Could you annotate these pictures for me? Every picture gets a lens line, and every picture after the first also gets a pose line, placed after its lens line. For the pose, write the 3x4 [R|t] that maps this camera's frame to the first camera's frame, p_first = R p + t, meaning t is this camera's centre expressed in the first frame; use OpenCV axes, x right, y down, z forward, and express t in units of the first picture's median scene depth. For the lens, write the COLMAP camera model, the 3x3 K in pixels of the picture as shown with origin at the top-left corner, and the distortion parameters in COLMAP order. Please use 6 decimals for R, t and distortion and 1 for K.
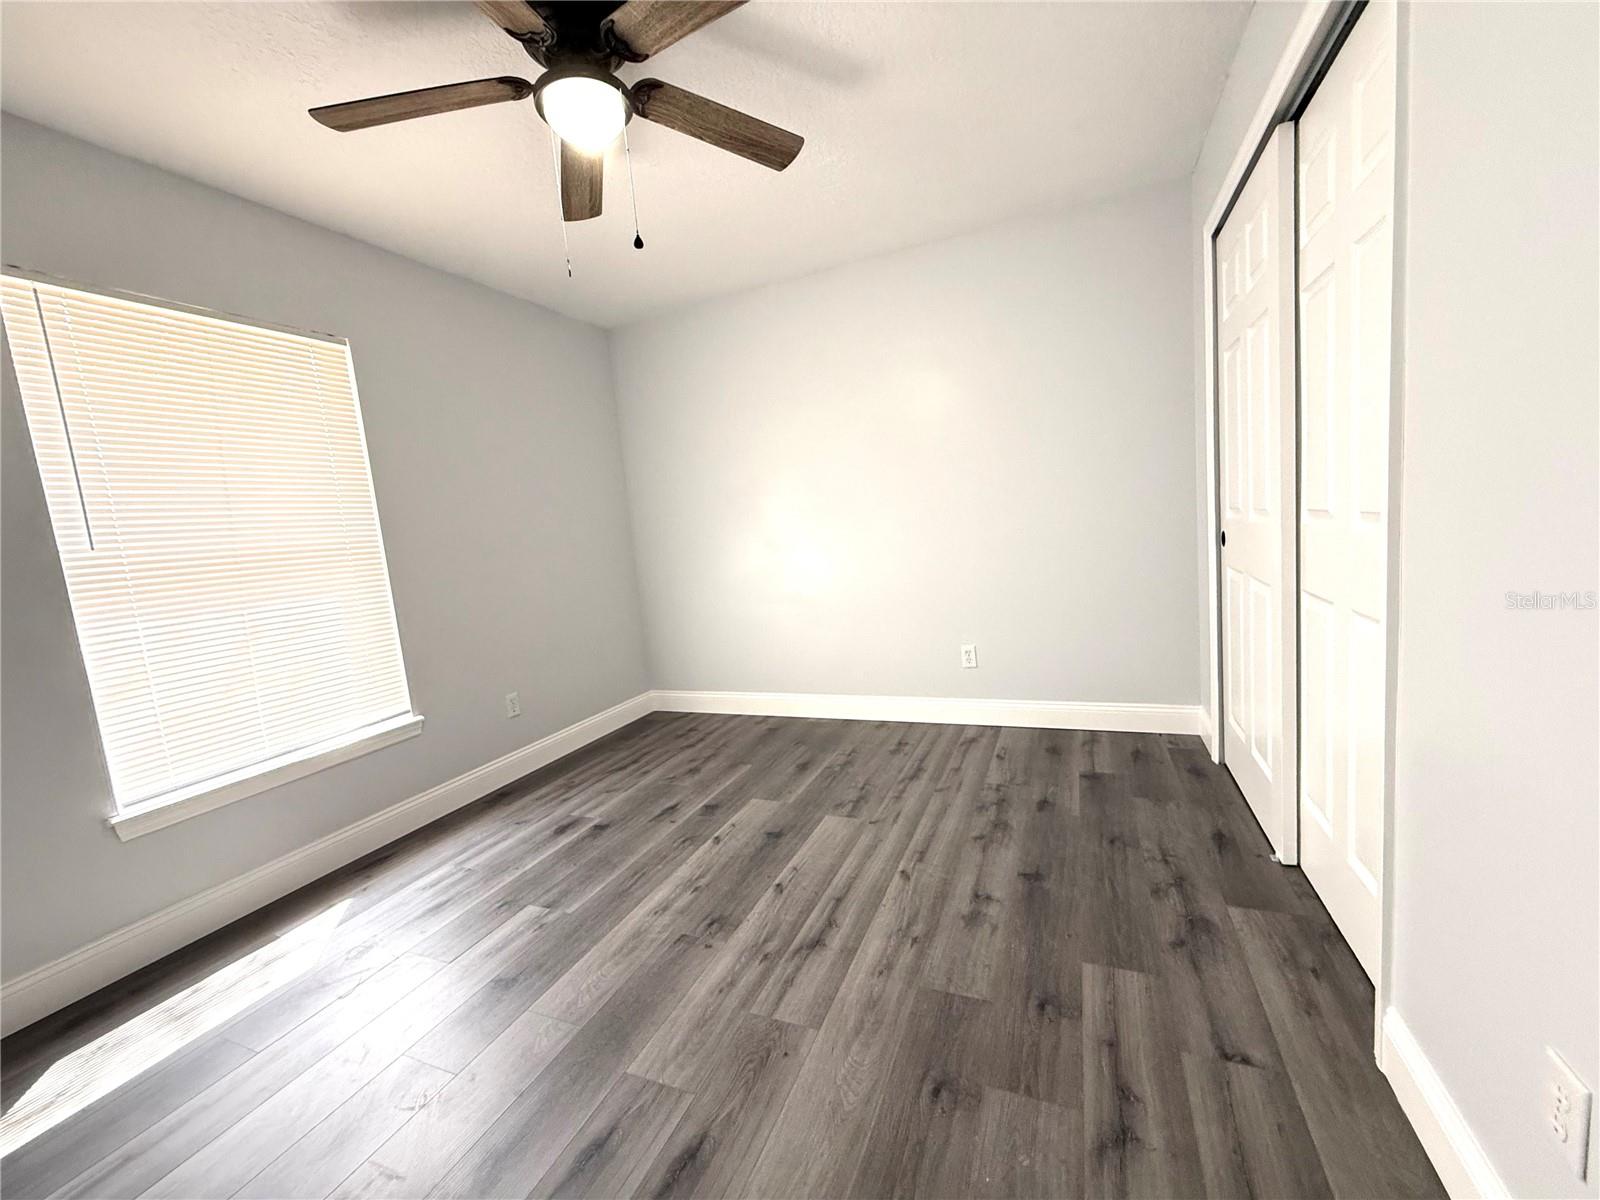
lens RADIAL K [[636.2, 0, 795.4], [0, 636.2, 596.2], [0, 0, 1]] dist [-0.000323, 0.000225]
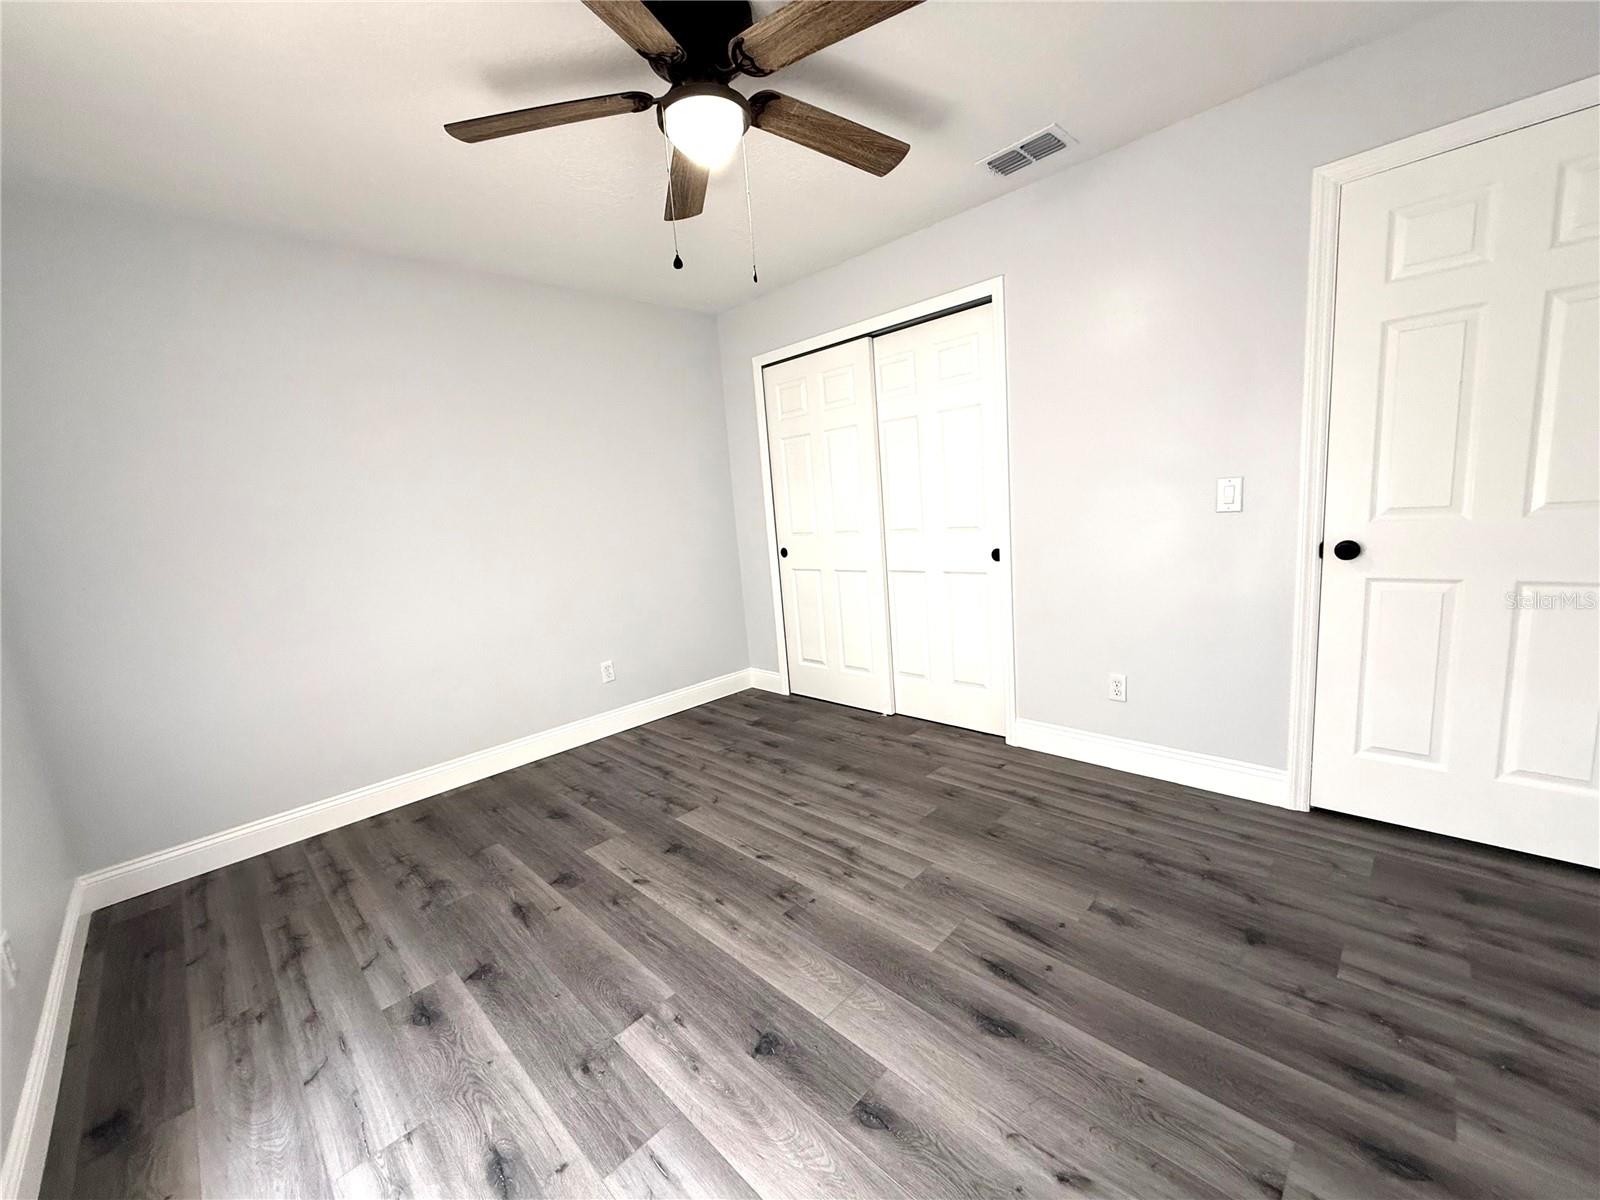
lens RADIAL K [[636.2, 0, 797.2], [0, 636.2, 595.2], [0, 0, 1]] dist [-0.000323, 0.000225]
pose [[0.374855, -0.076169, 0.923949, -0.772176], [0.149886, 0.988487, 0.020680, -0.010534], [-0.914887, 0.130735, 0.381956, 0.348606]]
